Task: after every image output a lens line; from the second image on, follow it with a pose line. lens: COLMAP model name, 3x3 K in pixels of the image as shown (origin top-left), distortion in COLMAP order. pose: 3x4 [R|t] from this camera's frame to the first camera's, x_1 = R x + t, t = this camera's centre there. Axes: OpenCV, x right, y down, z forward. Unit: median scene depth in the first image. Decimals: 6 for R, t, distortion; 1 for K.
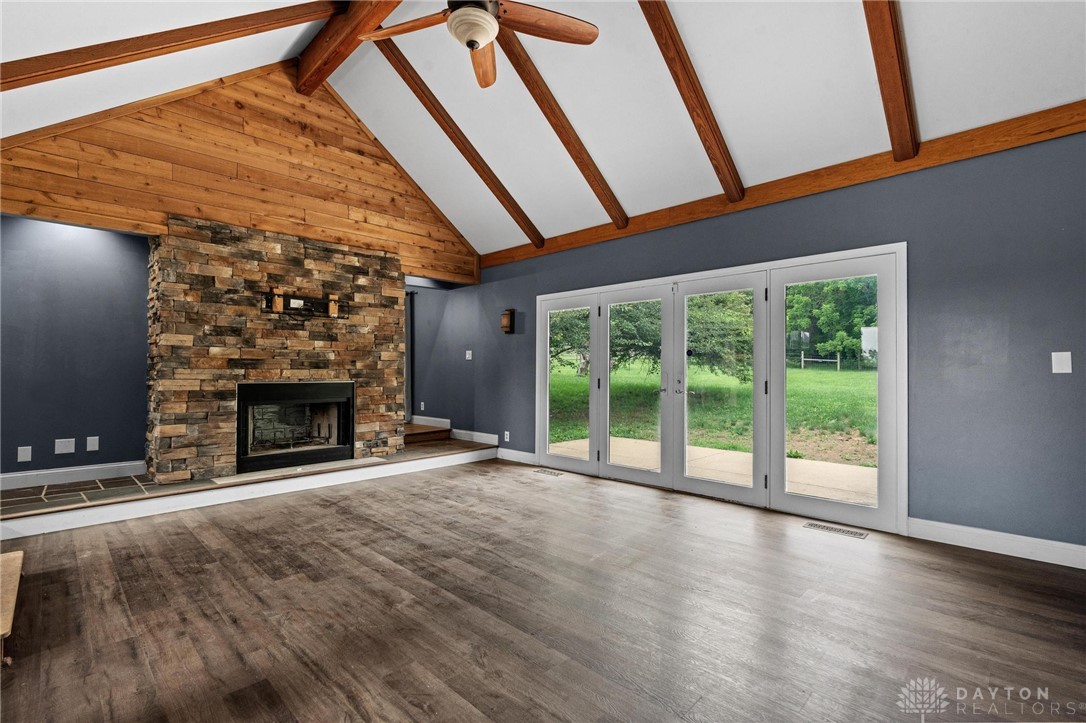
lens RADIAL K [[492.2, 0, 541.8], [0, 492.2, 363.4], [0, 0, 1]] dist [0.000634, 0.001229]
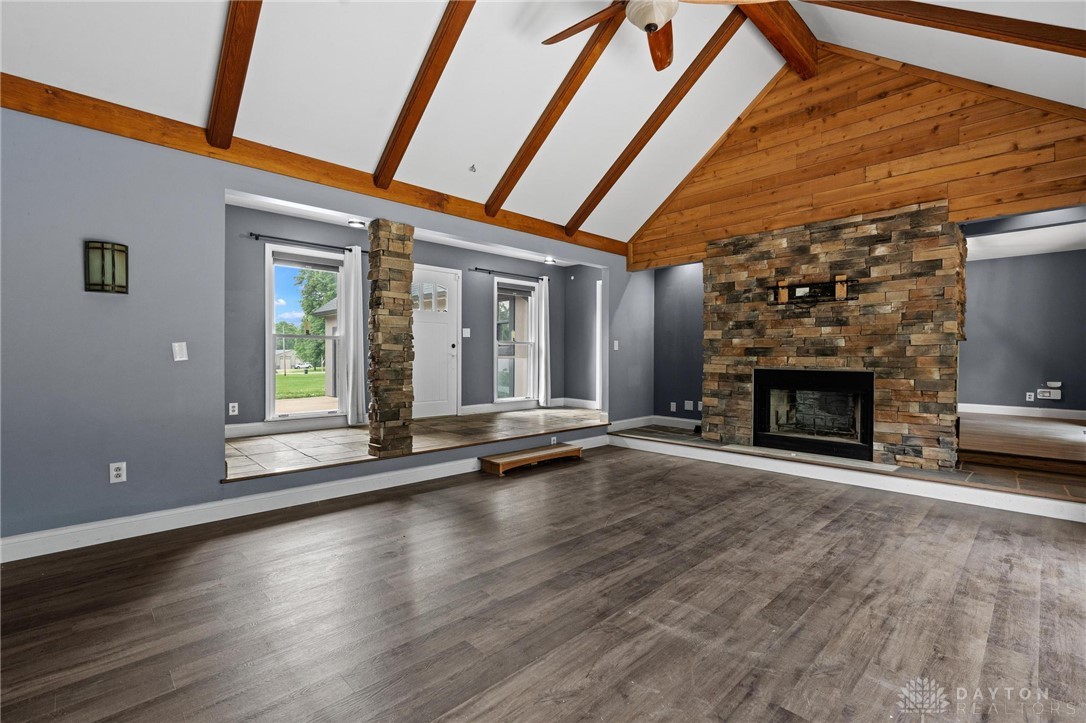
lens RADIAL K [[492.2, 0, 542.1], [0, 492.2, 359.8], [0, 0, 1]] dist [0.000634, 0.001229]
pose [[-0.016073, 0.007486, -0.999843, 0.556550], [0.010198, 0.999921, 0.007322, 0.005948], [0.999819, -0.010078, -0.016148, 0.512650]]
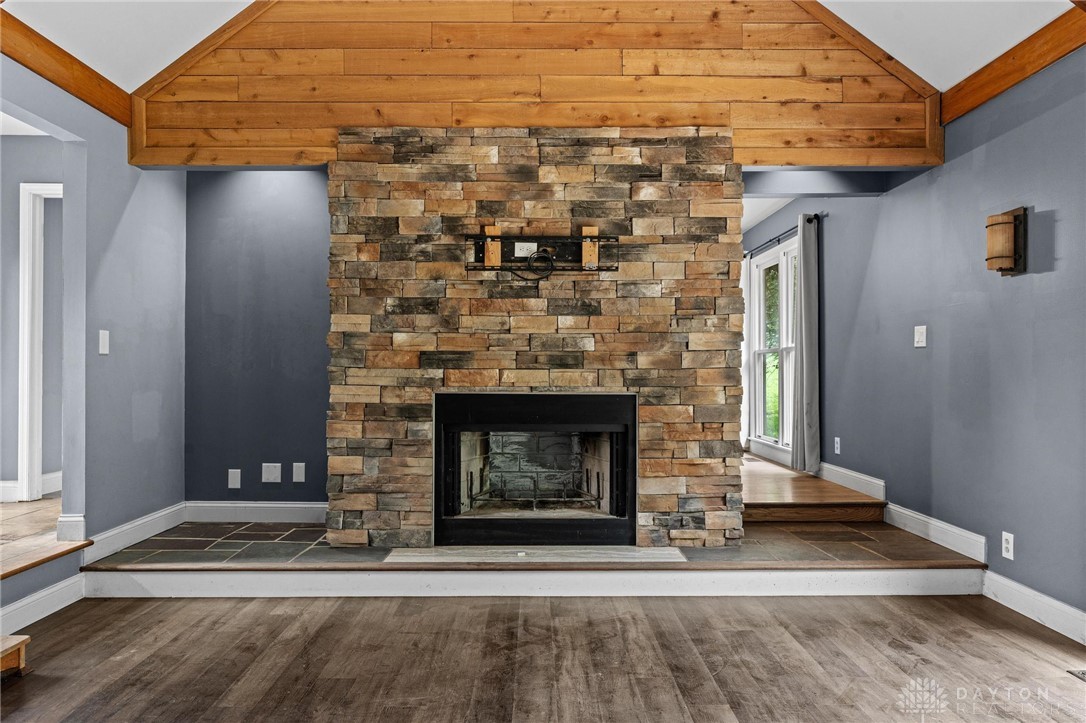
lens RADIAL K [[730.1, 0, 542.9], [0, 730.1, 365.9], [0, 0, 1]] dist [-0.003769, 0.005465]
pose [[0.712003, -0.005516, -0.702154, 0.092212], [0.008815, 0.999961, 0.001083, 0.008078], [0.702121, -0.006961, 0.712024, 0.461753]]
